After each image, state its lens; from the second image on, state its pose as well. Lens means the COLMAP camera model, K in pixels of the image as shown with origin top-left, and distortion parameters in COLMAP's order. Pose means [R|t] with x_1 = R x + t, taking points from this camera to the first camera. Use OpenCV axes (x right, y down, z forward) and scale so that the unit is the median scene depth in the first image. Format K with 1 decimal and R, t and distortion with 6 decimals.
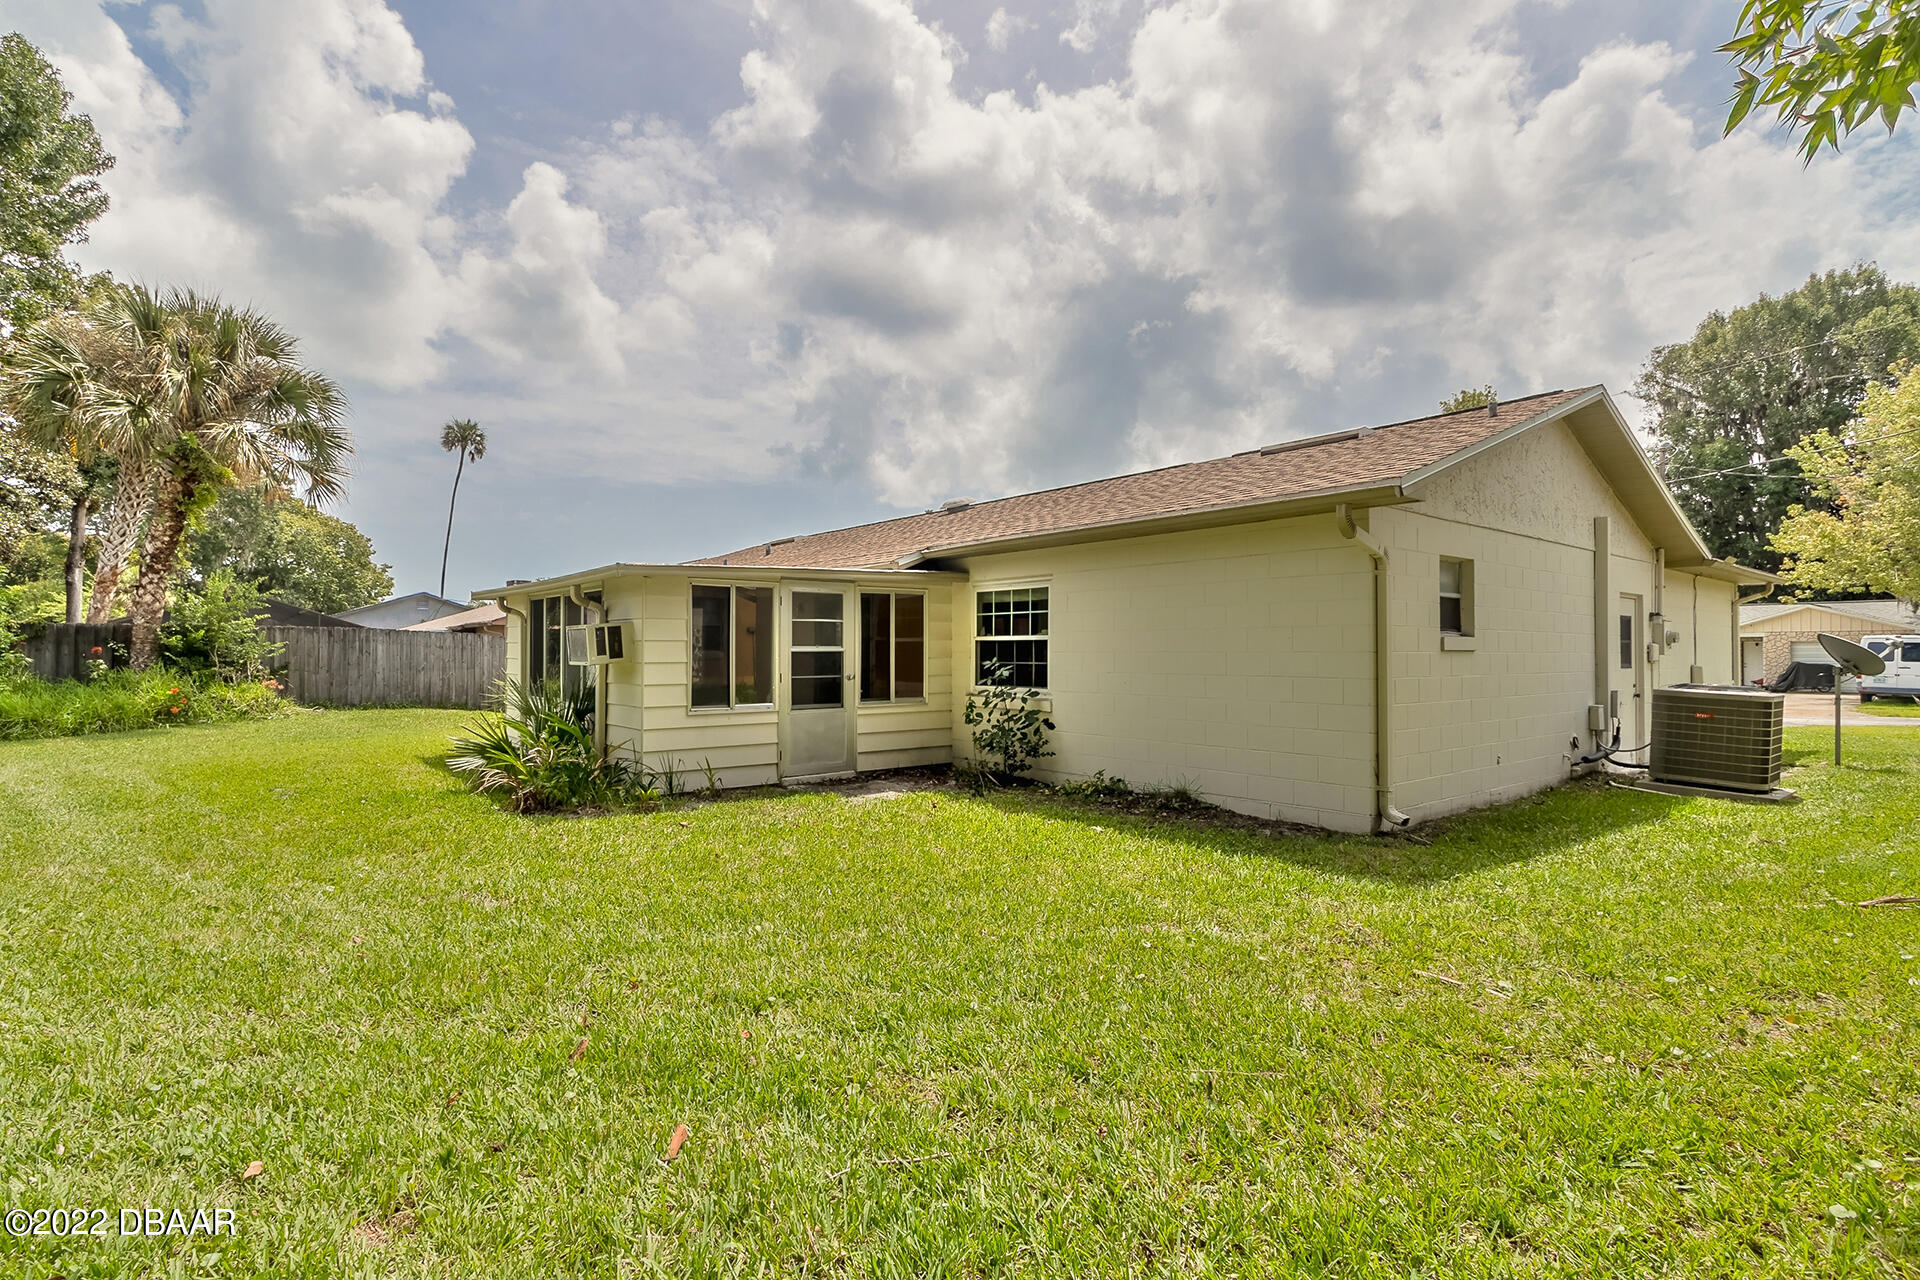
lens RADIAL K [[887.2, 0, 902.8], [0, 887.2, 644.3], [0, 0, 1]] dist [0.003585, -0.000875]
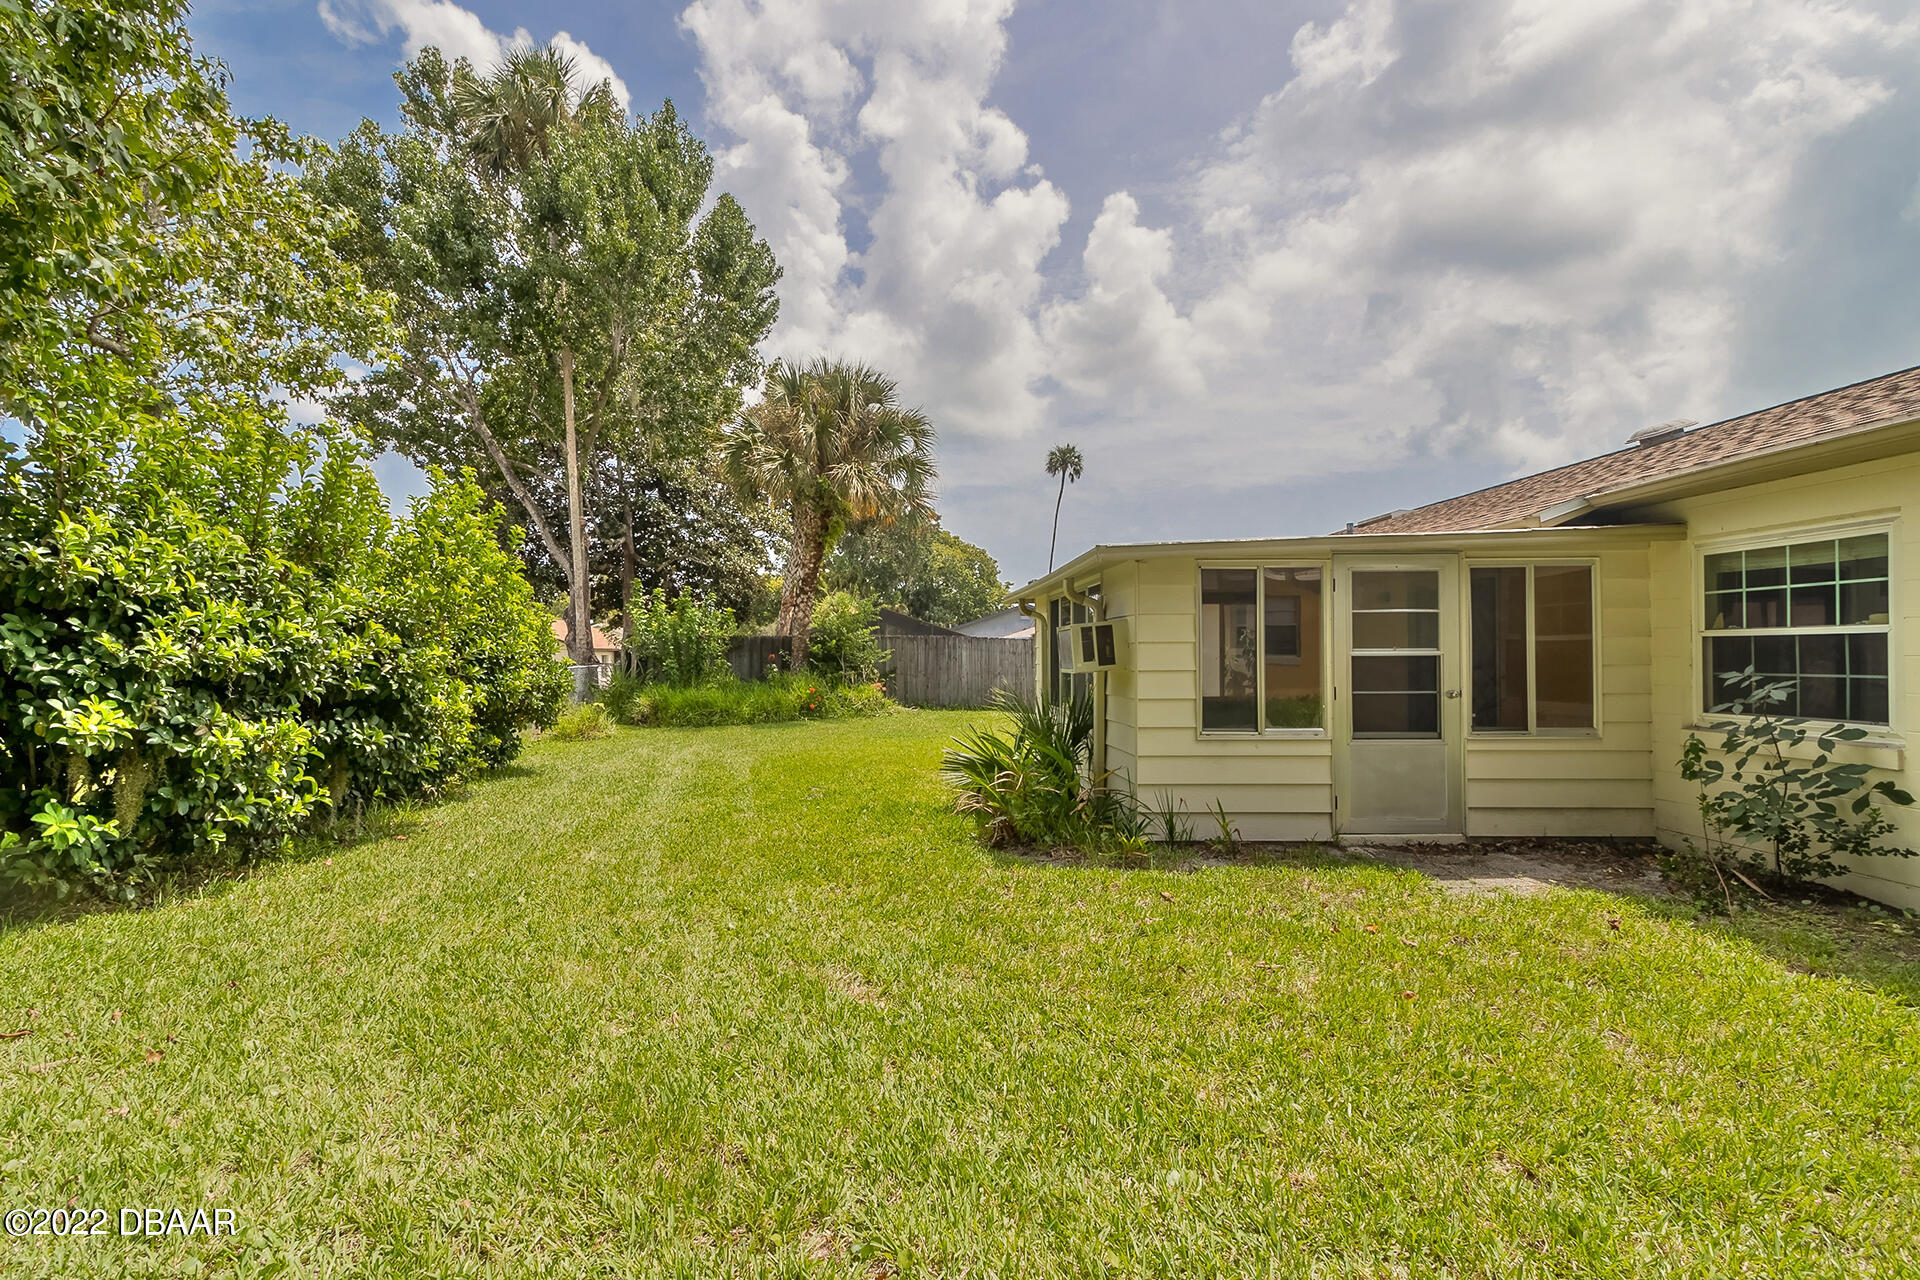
lens RADIAL K [[887.2, 0, 902.8], [0, 887.2, 644.3], [0, 0, 1]] dist [0.003585, -0.000875]
pose [[0.798460, -0.010583, -0.601954, 0.013380], [0.006702, 0.999940, -0.008690, 0.002471], [0.602010, 0.002904, 0.798483, 0.215669]]
